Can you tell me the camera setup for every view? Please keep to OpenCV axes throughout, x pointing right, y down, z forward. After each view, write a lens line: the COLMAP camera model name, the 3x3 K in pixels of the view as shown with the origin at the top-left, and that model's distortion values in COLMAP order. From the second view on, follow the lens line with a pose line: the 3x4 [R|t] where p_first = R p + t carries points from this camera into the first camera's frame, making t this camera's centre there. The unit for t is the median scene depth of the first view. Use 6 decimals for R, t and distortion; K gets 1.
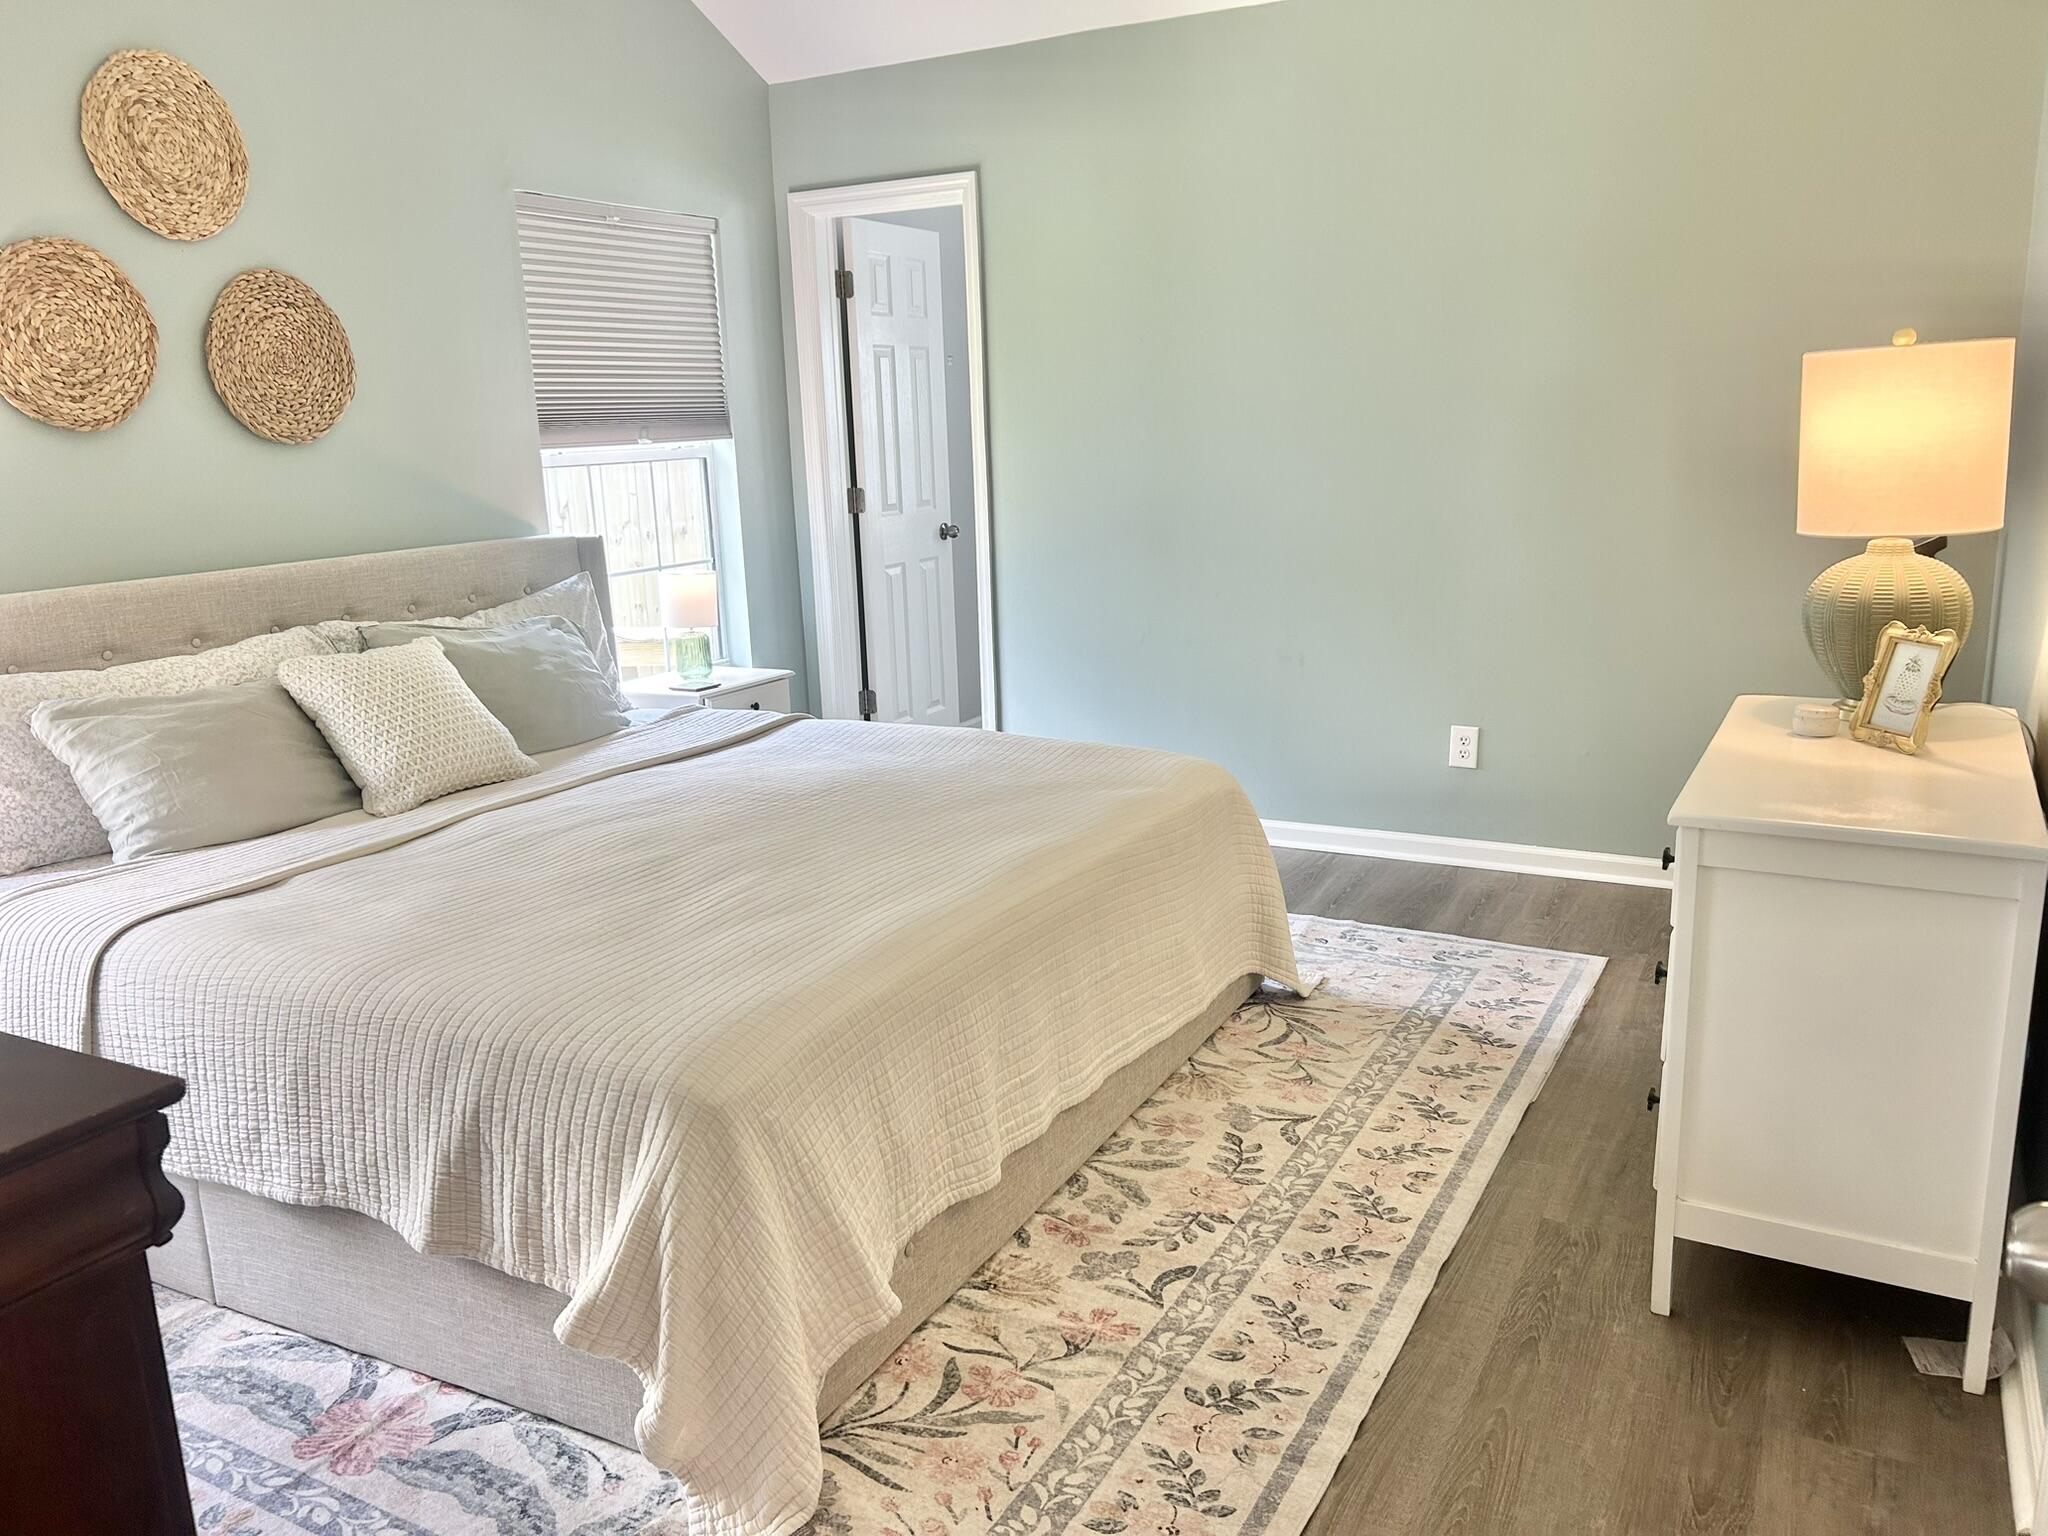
lens RADIAL K [[1545.8, 0, 1021.2], [0, 1545.8, 775.8], [0, 0, 1]] dist [0.046929, -0.050323]
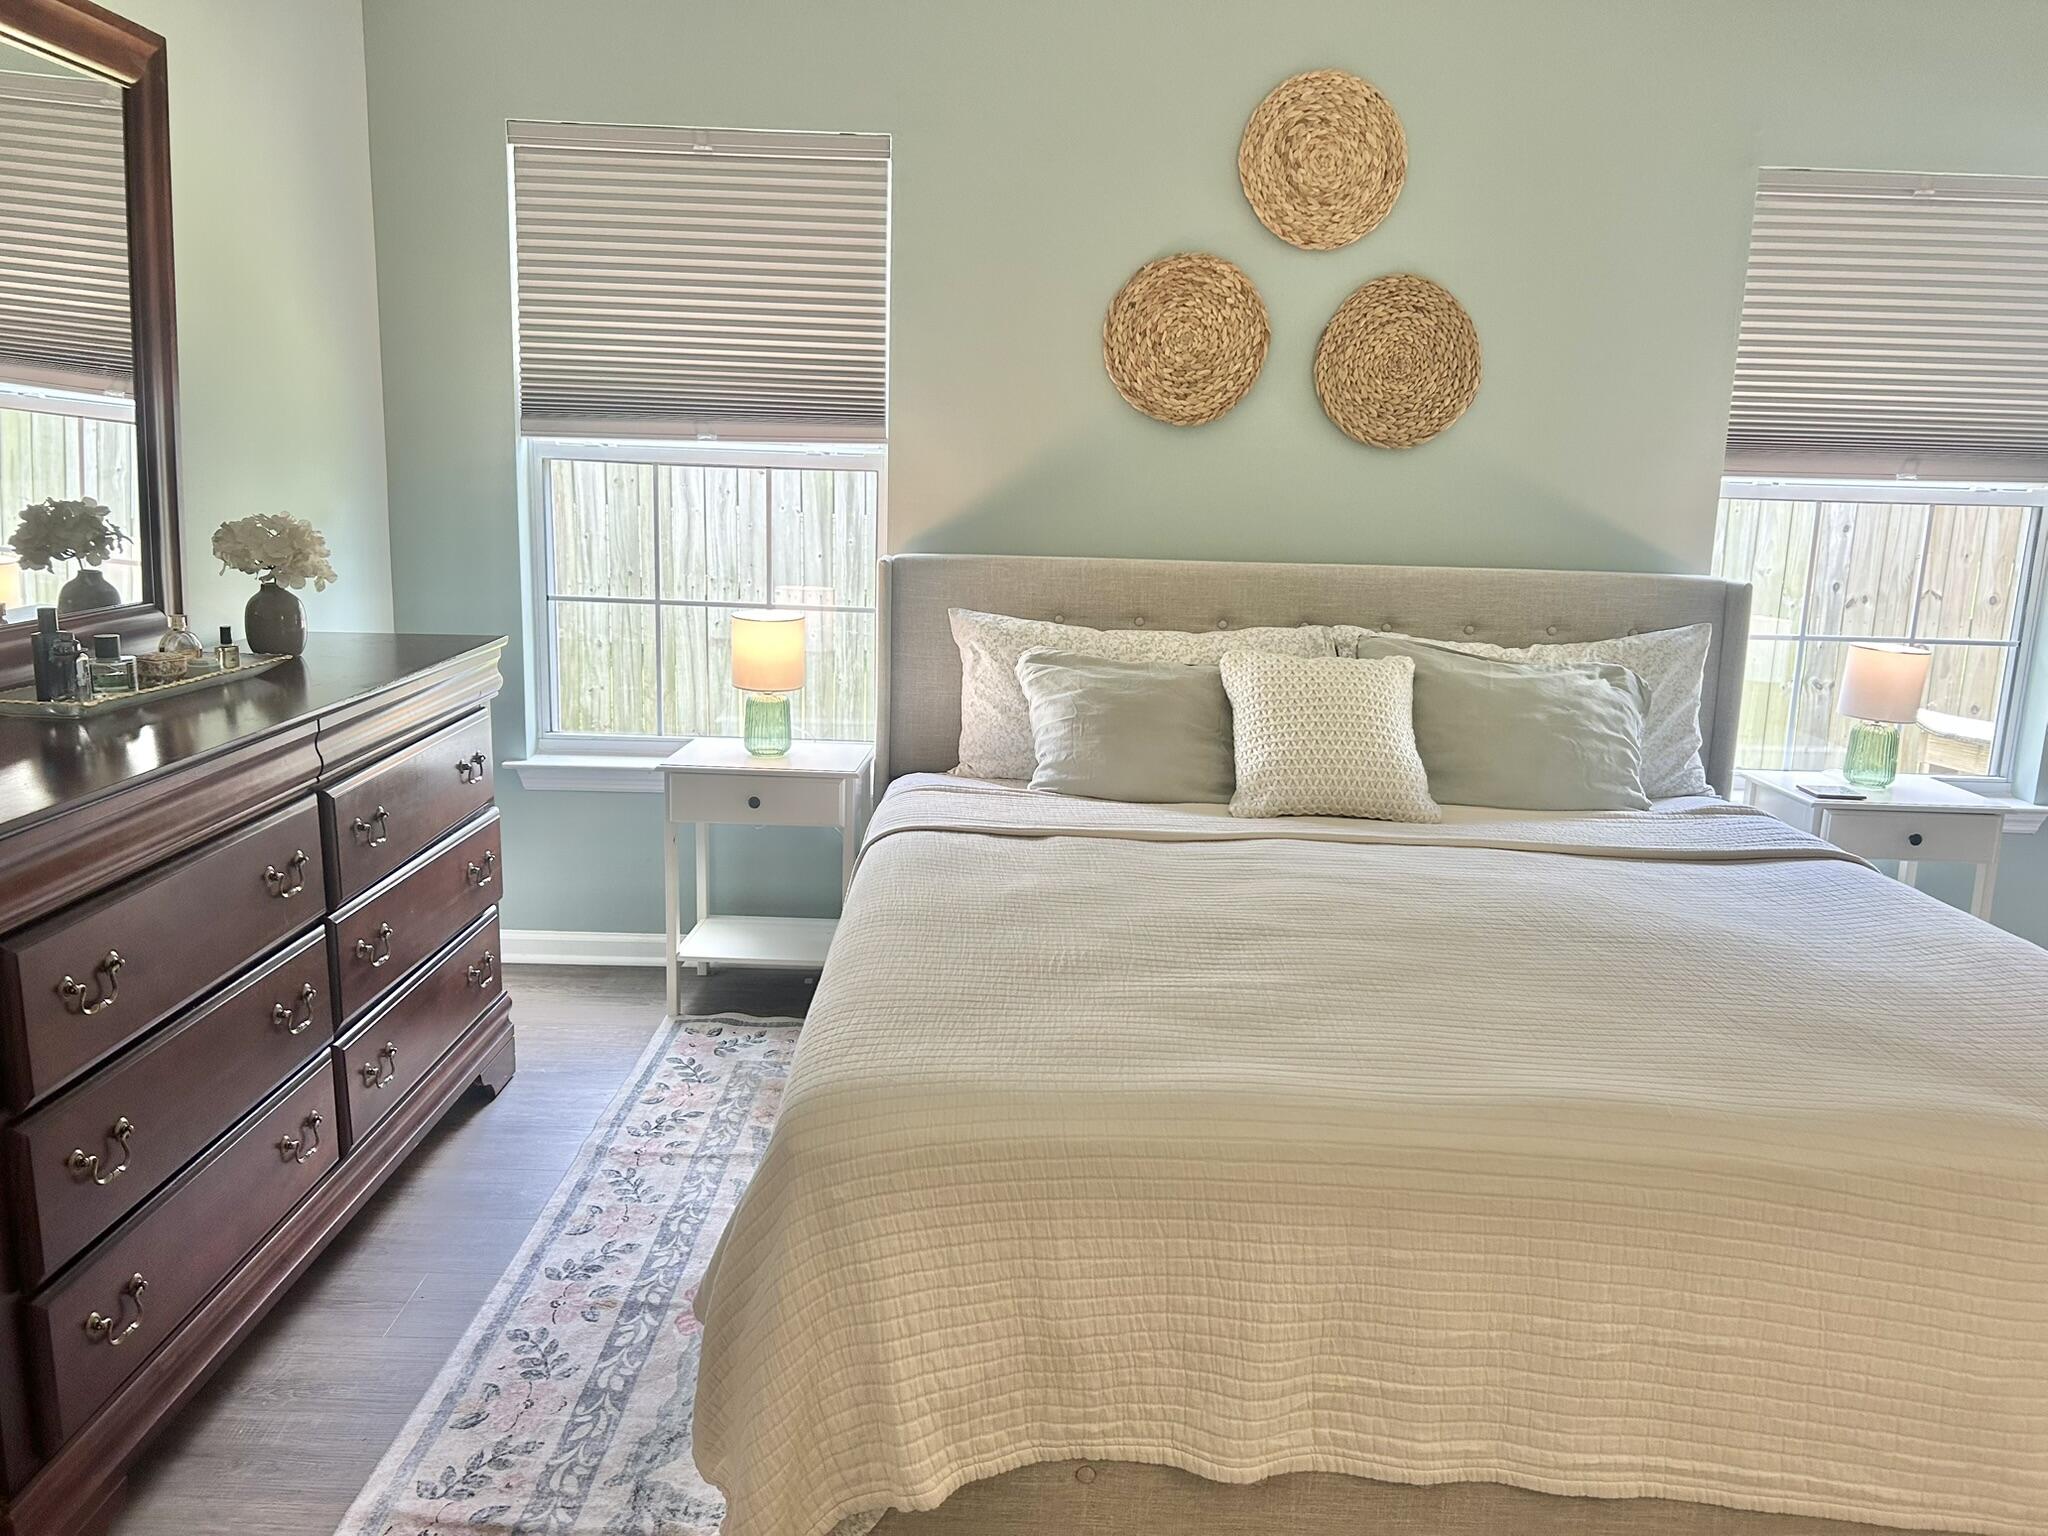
lens RADIAL K [[1545.8, 0, 1018.9], [0, 1545.8, 757.6], [0, 0, 1]] dist [0.046929, -0.050323]
pose [[0.473590, 0.223003, -0.852046, 0.346047], [-0.246924, 0.962235, 0.114595, -0.086393], [0.845423, 0.156120, 0.510770, 0.358059]]
